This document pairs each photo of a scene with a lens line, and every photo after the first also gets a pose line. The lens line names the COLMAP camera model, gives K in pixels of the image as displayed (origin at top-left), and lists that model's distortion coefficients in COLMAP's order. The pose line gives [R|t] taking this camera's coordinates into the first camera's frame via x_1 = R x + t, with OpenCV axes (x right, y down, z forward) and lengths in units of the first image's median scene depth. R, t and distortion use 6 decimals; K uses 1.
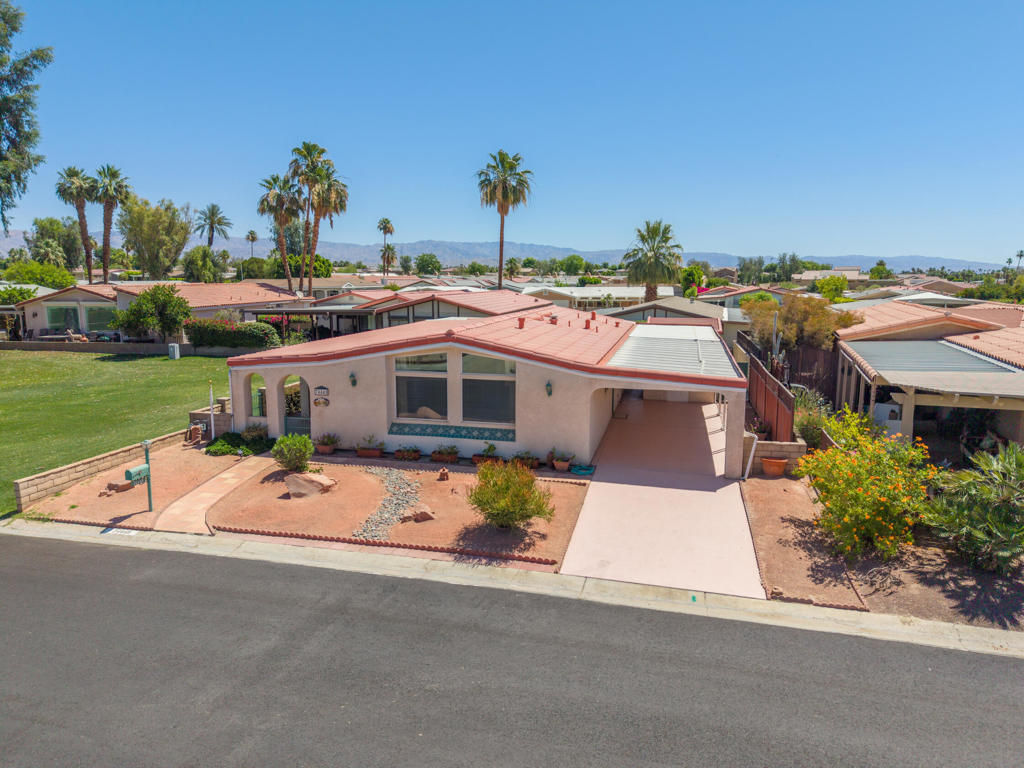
lens RADIAL K [[688.2, 0, 512.6], [0, 688.2, 383.3], [0, 0, 1]] dist [0.028257, -0.026619]
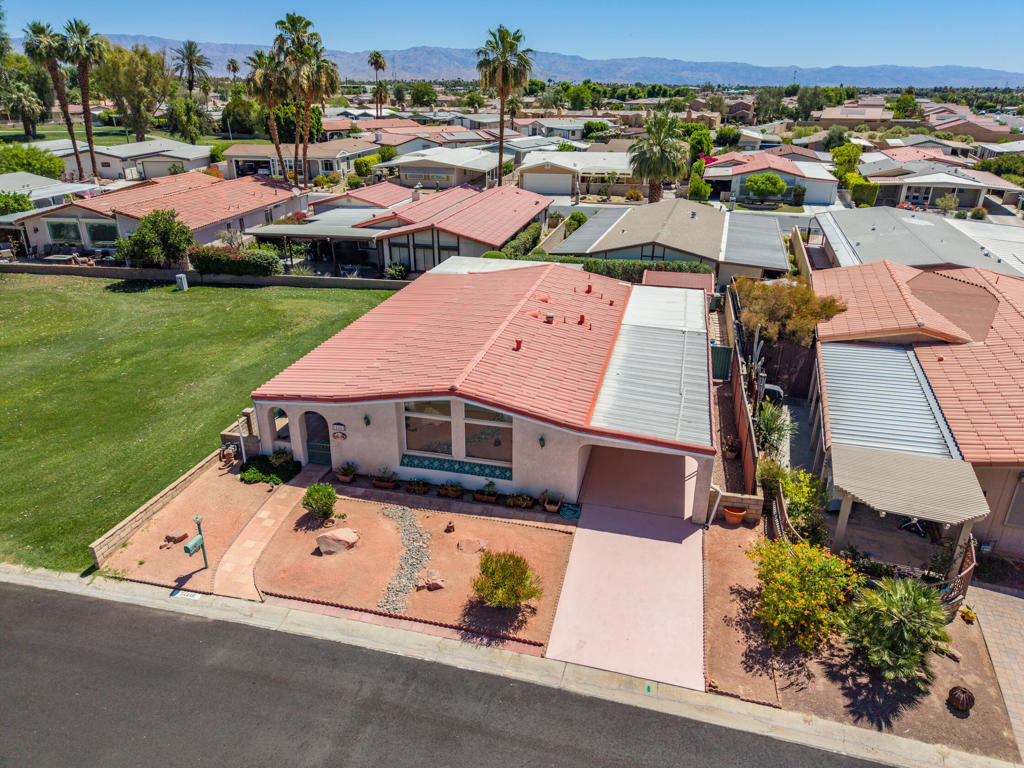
lens RADIAL K [[688.2, 0, 513.9], [0, 688.2, 384.5], [0, 0, 1]] dist [0.028257, -0.026619]
pose [[0.999996, 0.002804, -0.000013, 0.006260], [-0.002711, 0.968055, 0.250722, -0.352919], [0.000716, -0.250721, 0.968059, -0.065332]]
